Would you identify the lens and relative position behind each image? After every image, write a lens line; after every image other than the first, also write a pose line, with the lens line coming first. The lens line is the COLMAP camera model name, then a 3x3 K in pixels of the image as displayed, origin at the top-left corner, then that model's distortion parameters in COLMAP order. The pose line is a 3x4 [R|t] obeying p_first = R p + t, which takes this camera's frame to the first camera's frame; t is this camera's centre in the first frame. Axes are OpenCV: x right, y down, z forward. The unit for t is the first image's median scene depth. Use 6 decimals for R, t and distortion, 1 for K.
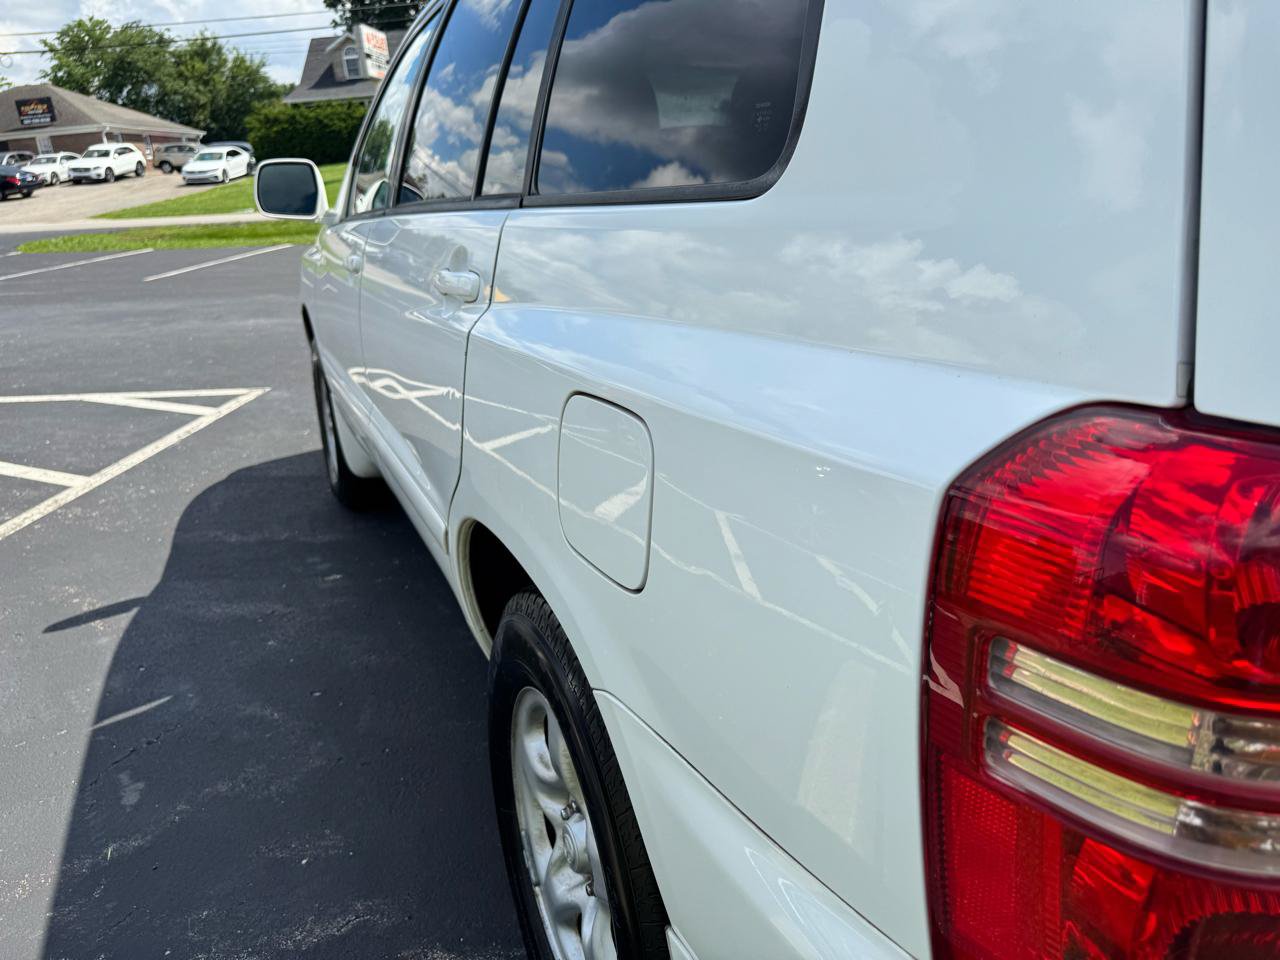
lens RADIAL K [[929.2, 0, 644.6], [0, 929.2, 456.0], [0, 0, 1]] dist [0.007745, -0.003646]
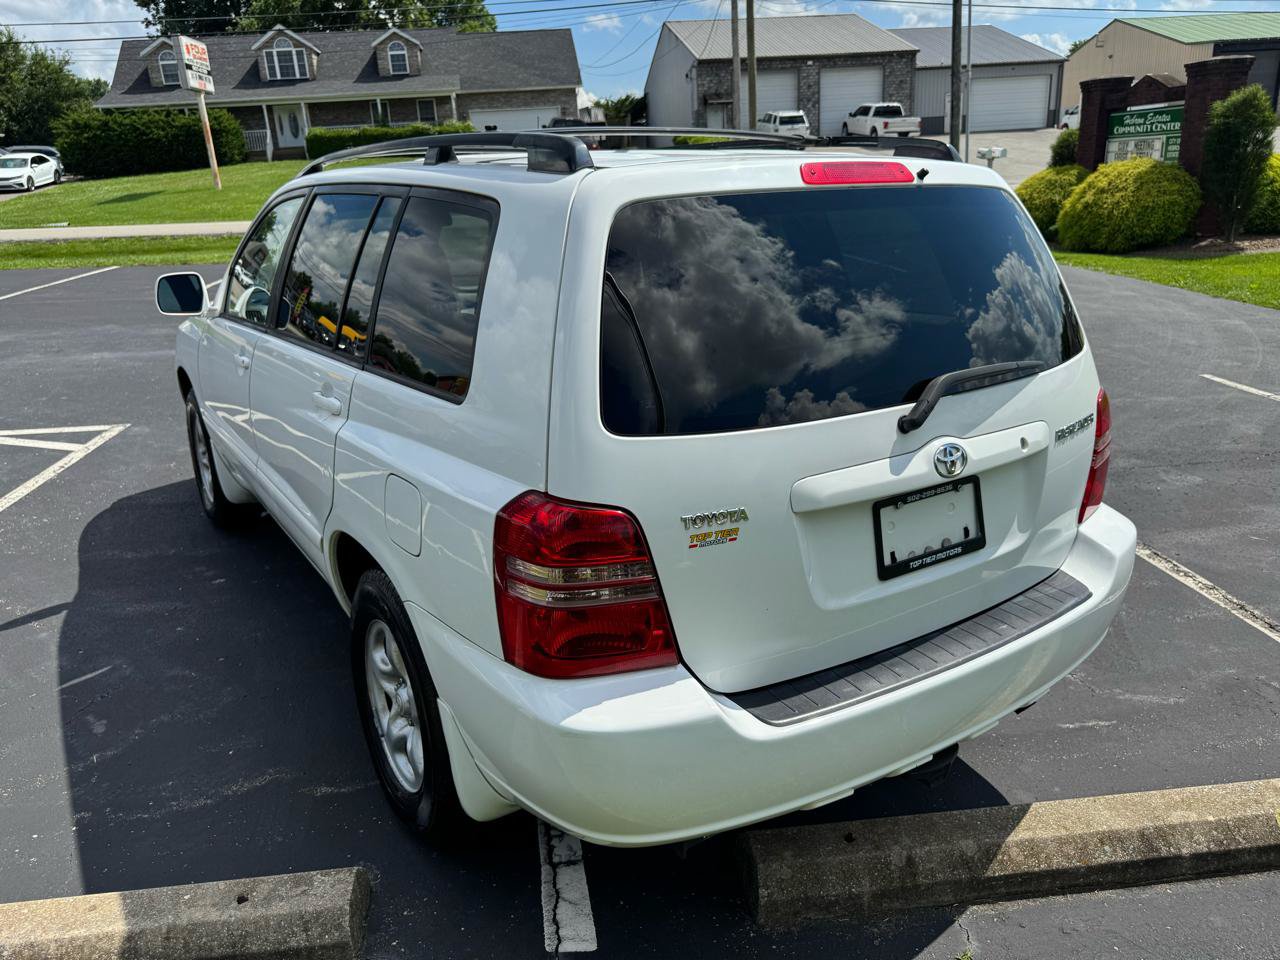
lens RADIAL K [[927.8, 0, 634.2], [0, 927.8, 455.8], [0, 0, 1]] dist [0.013944, 0.000095]
pose [[0.987787, -0.027287, 0.153400, 0.033930], [0.028182, 0.999596, -0.003663, -0.017766], [-0.153238, 0.007941, 0.988157, -0.277688]]
